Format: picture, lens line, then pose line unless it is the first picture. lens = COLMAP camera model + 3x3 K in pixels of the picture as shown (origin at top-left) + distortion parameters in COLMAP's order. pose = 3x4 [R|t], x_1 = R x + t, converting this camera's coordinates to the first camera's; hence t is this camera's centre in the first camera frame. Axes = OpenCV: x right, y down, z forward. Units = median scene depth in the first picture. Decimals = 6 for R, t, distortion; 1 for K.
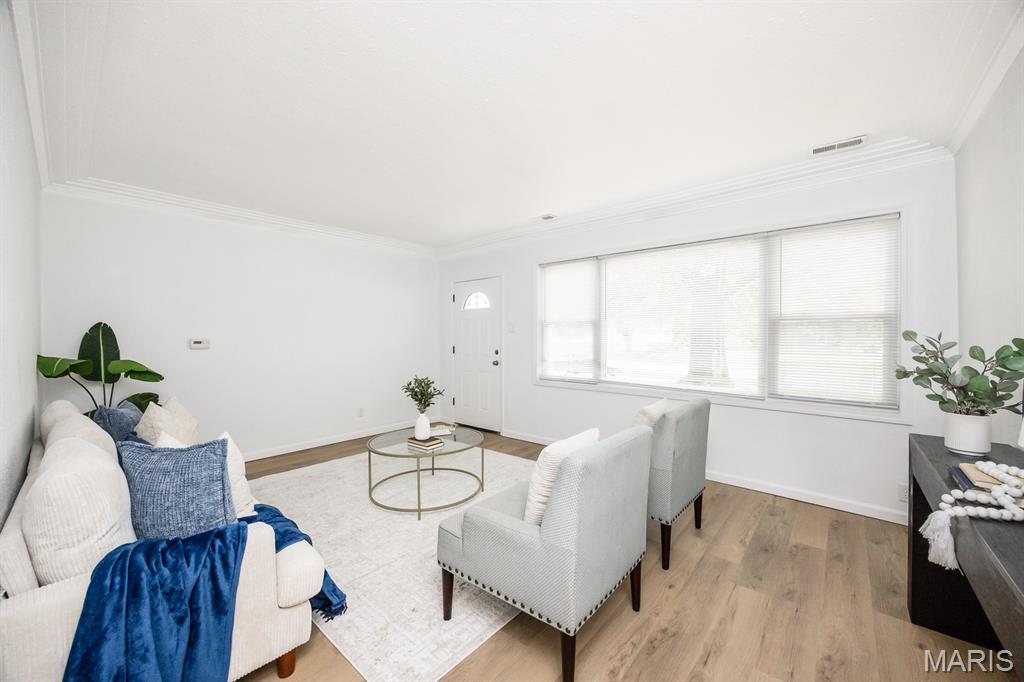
lens RADIAL K [[394.0, 0, 512.5], [0, 394.0, 342.2], [0, 0, 1]] dist [-0.001216, -0.000219]
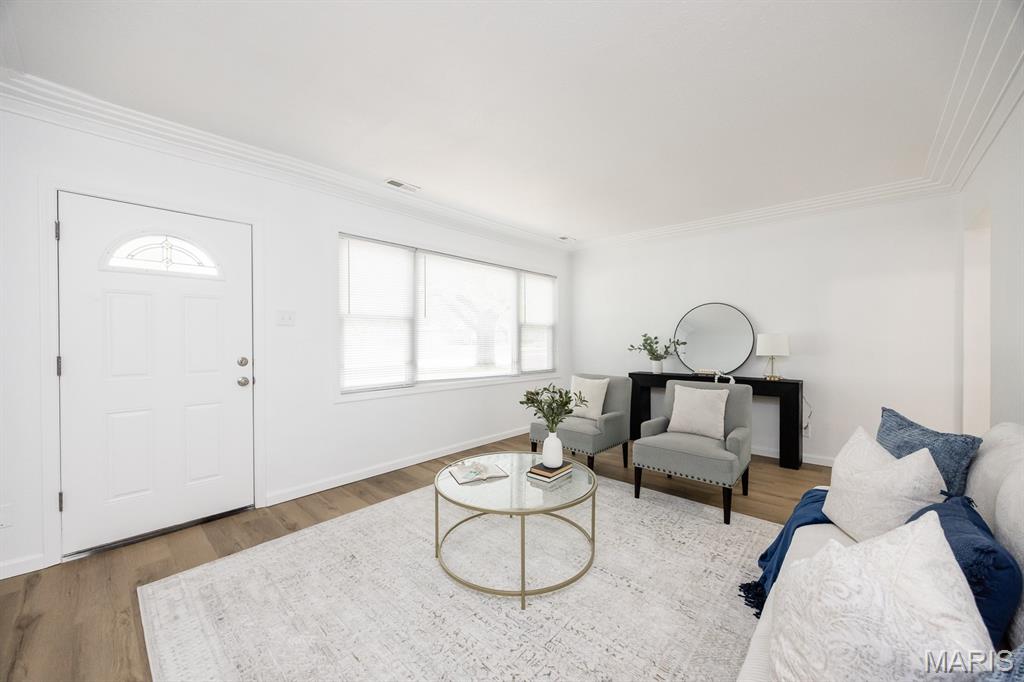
lens RADIAL K [[394.0, 0, 511.8], [0, 394.0, 342.6], [0, 0, 1]] dist [-0.001216, -0.000219]
pose [[0.025534, -0.016672, 0.999535, -0.680167], [0.005063, 0.999850, 0.016548, -0.009712], [-0.999661, 0.004638, 0.025615, 0.728008]]
